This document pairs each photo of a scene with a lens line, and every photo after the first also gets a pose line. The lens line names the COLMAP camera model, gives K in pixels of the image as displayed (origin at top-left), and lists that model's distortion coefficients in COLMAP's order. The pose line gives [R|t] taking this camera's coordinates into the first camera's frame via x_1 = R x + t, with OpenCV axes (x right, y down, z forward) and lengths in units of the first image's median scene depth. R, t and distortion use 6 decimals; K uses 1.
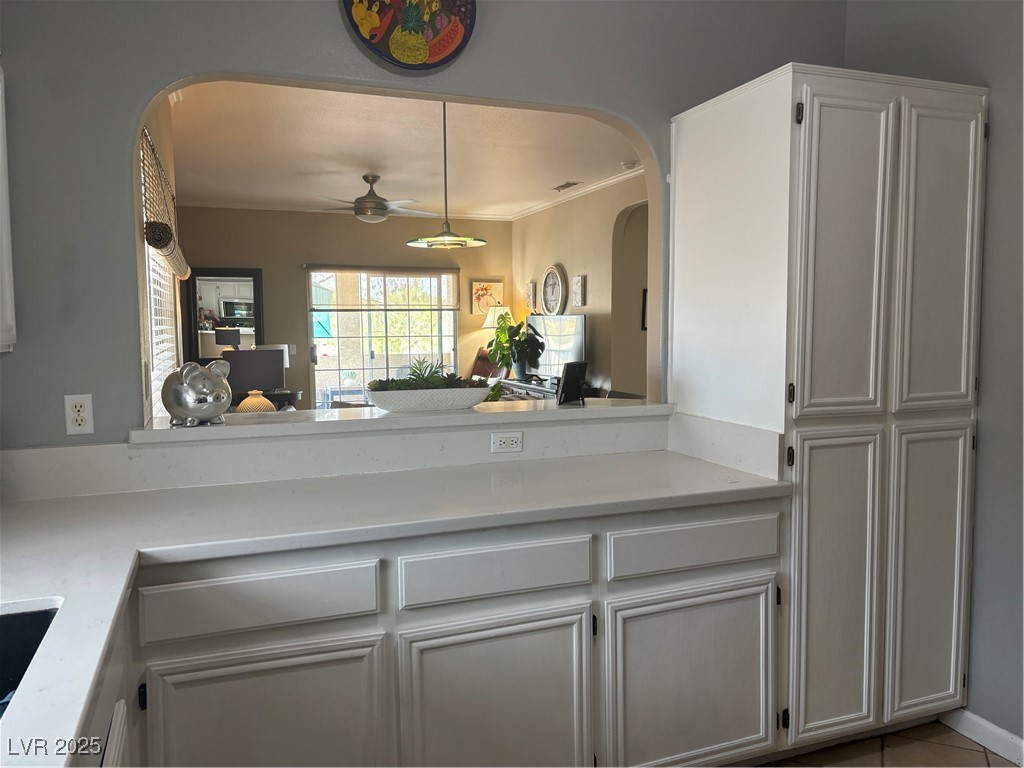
lens RADIAL K [[773.6, 0, 508.6], [0, 773.6, 390.8], [0, 0, 1]] dist [0.036139, -0.047290]
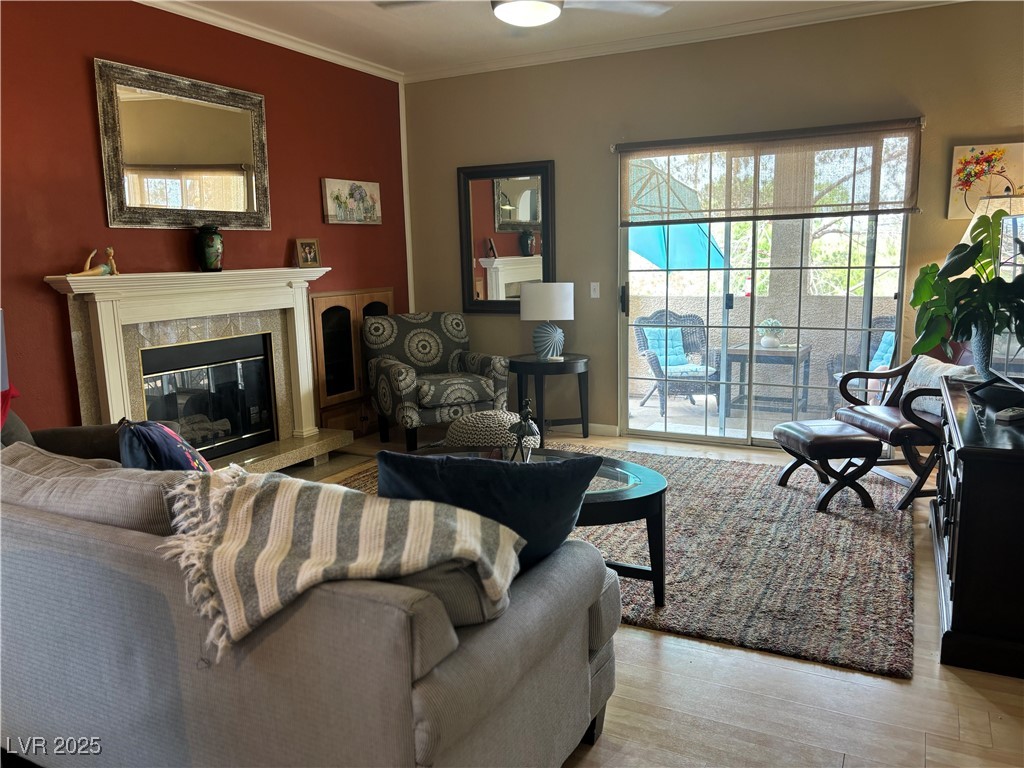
lens RADIAL K [[773.6, 0, 514.6], [0, 773.6, 377.8], [0, 0, 1]] dist [0.036139, -0.047290]
pose [[0.660742, 0.109824, -0.742535, 0.141711], [-0.048500, 0.993418, 0.103773, -0.043358], [0.749045, -0.032554, 0.661719, 0.527814]]
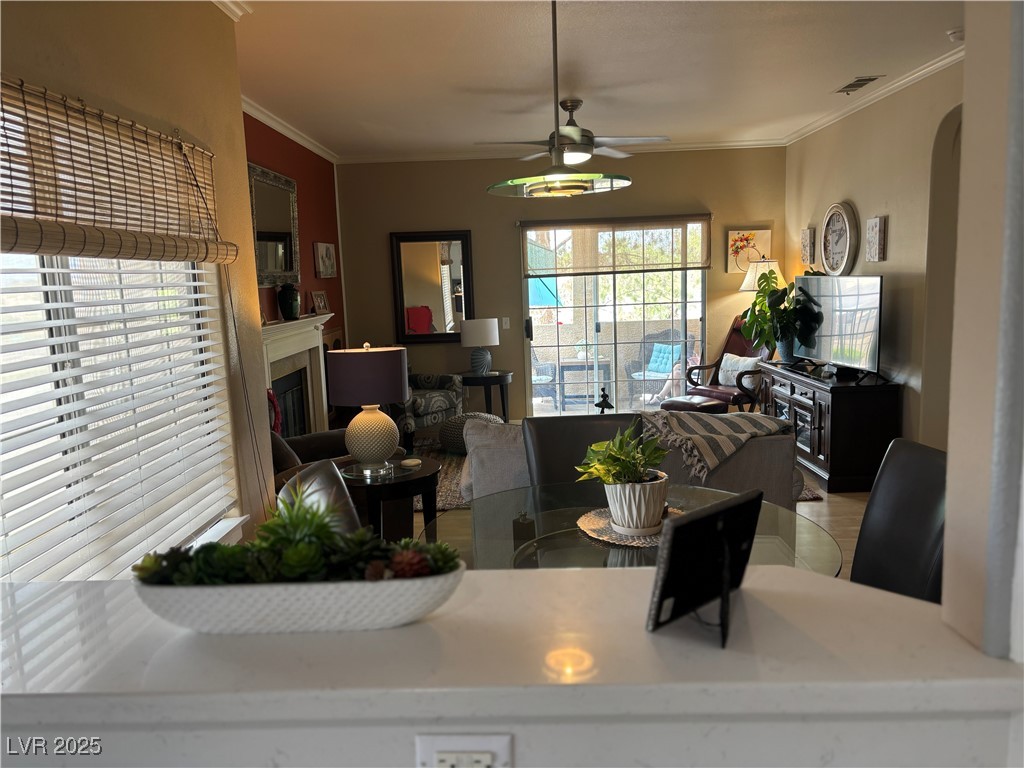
lens RADIAL K [[773.6, 0, 500.7], [0, 773.6, 380.1], [0, 0, 1]] dist [0.036139, -0.047290]
pose [[0.925278, 0.022753, -0.378606, 0.041391], [-0.002055, 0.998485, 0.054983, -0.036215], [0.379284, -0.050097, 0.923923, 0.202945]]
